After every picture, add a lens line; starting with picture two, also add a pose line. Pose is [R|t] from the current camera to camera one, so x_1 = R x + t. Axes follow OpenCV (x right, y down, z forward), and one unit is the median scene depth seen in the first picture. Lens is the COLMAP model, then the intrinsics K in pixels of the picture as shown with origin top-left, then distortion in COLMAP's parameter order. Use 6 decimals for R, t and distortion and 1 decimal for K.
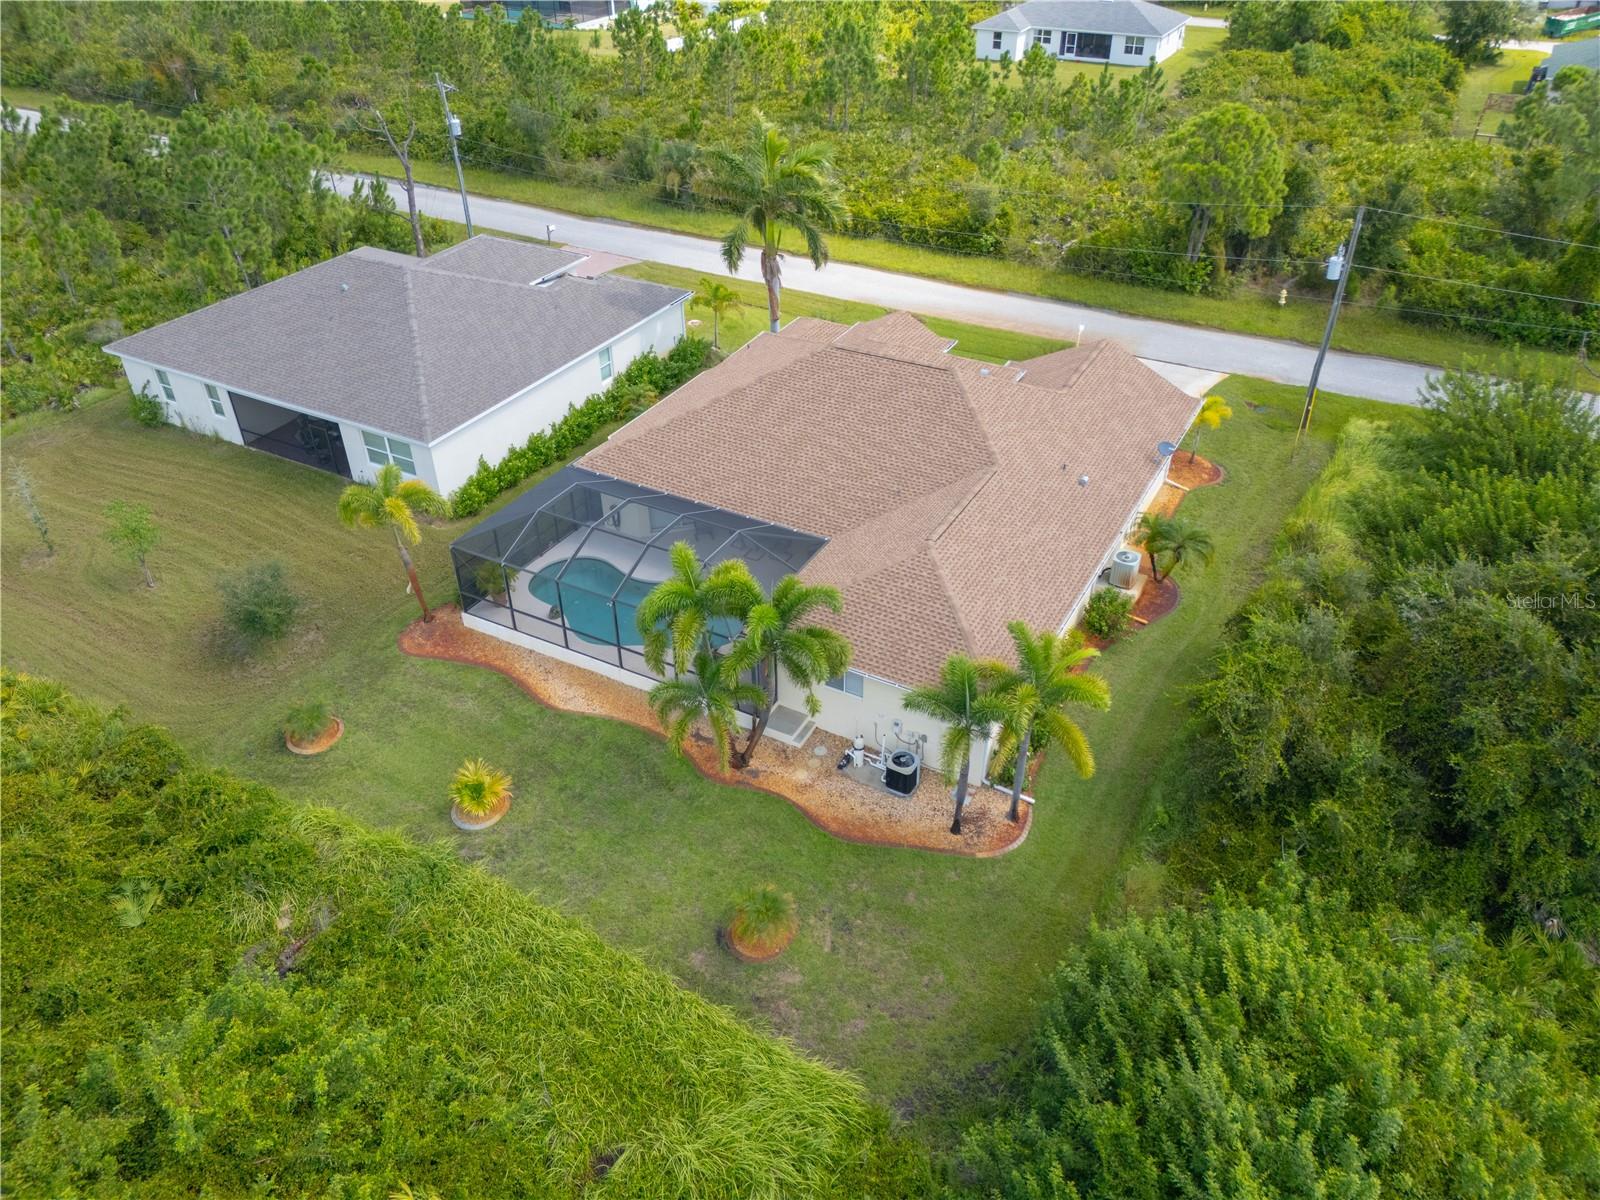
lens RADIAL K [[1168.2, 0, 800.0], [0, 1168.2, 600.0], [0, 0, 1]] dist [0.009202, 0.003101]
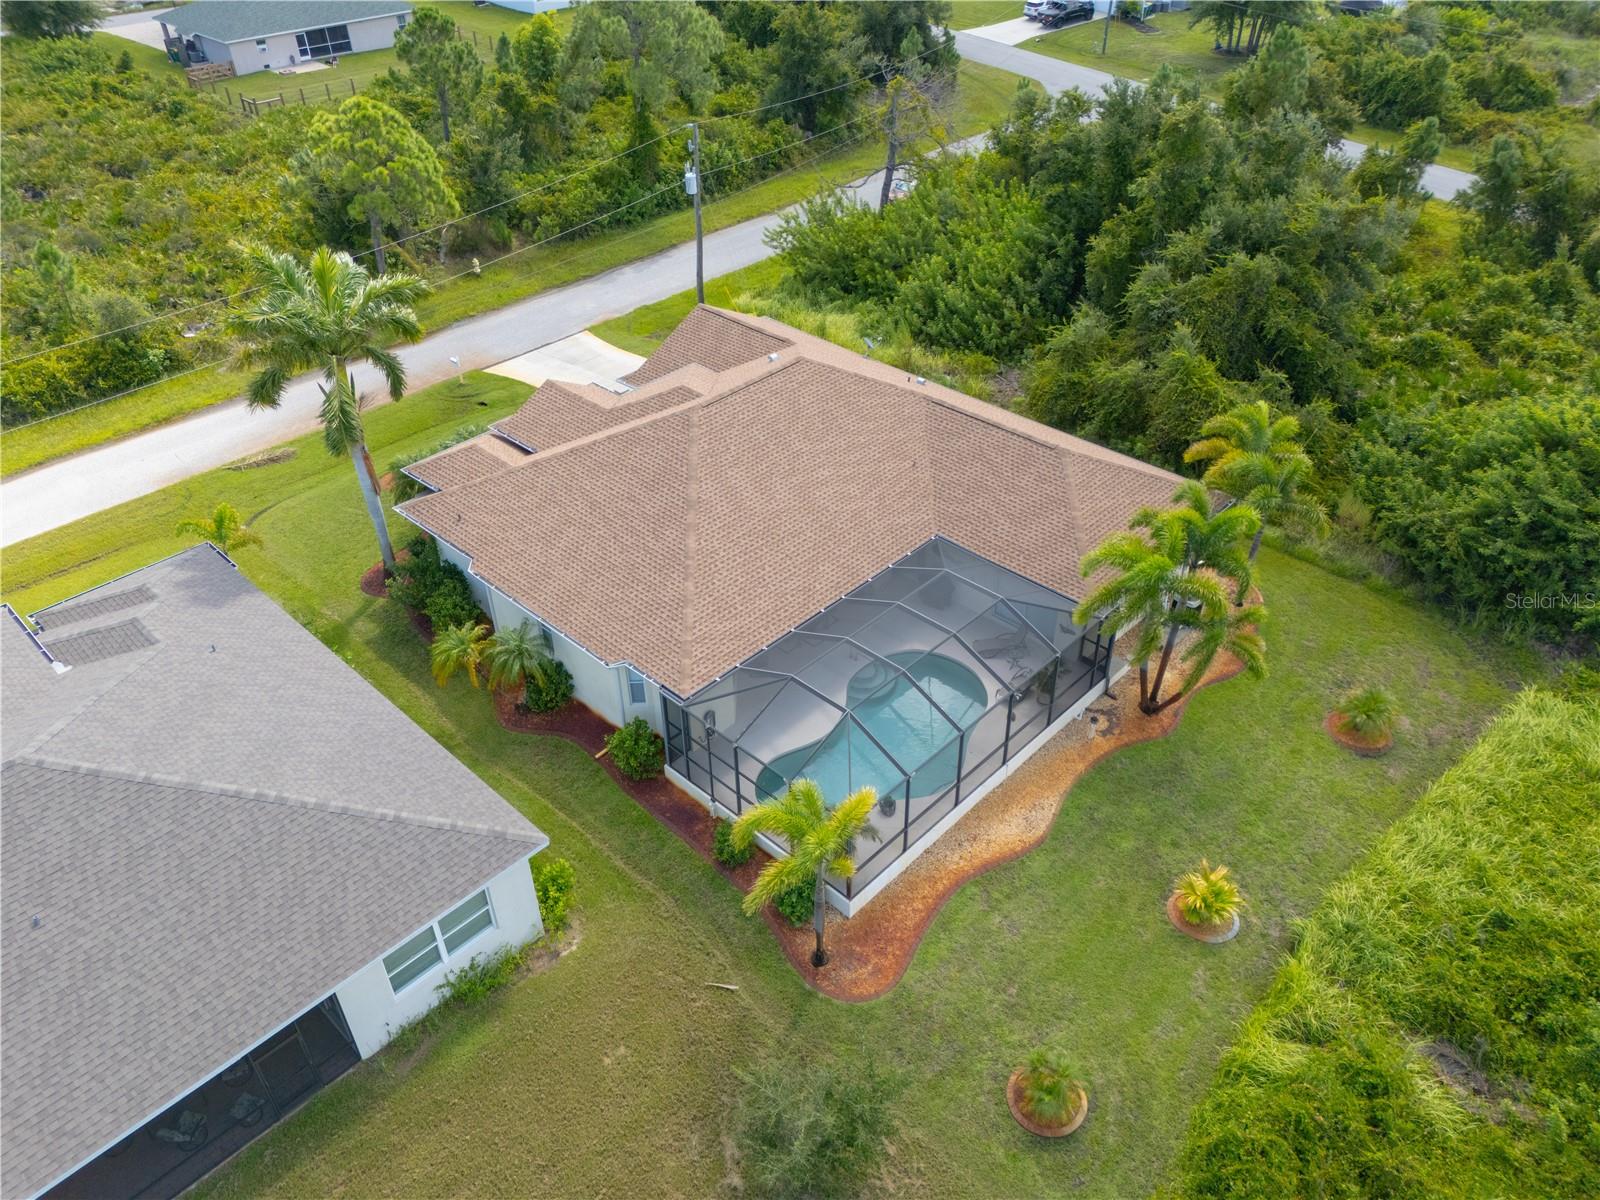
lens RADIAL K [[1168.2, 0, 800.0], [0, 1168.2, 600.0], [0, 0, 1]] dist [0.009202, 0.003101]
pose [[0.254953, -0.574936, 0.777462, -0.565531], [0.564758, 0.741181, 0.362904, -0.307314], [-0.784887, 0.346555, 0.513666, 0.441361]]
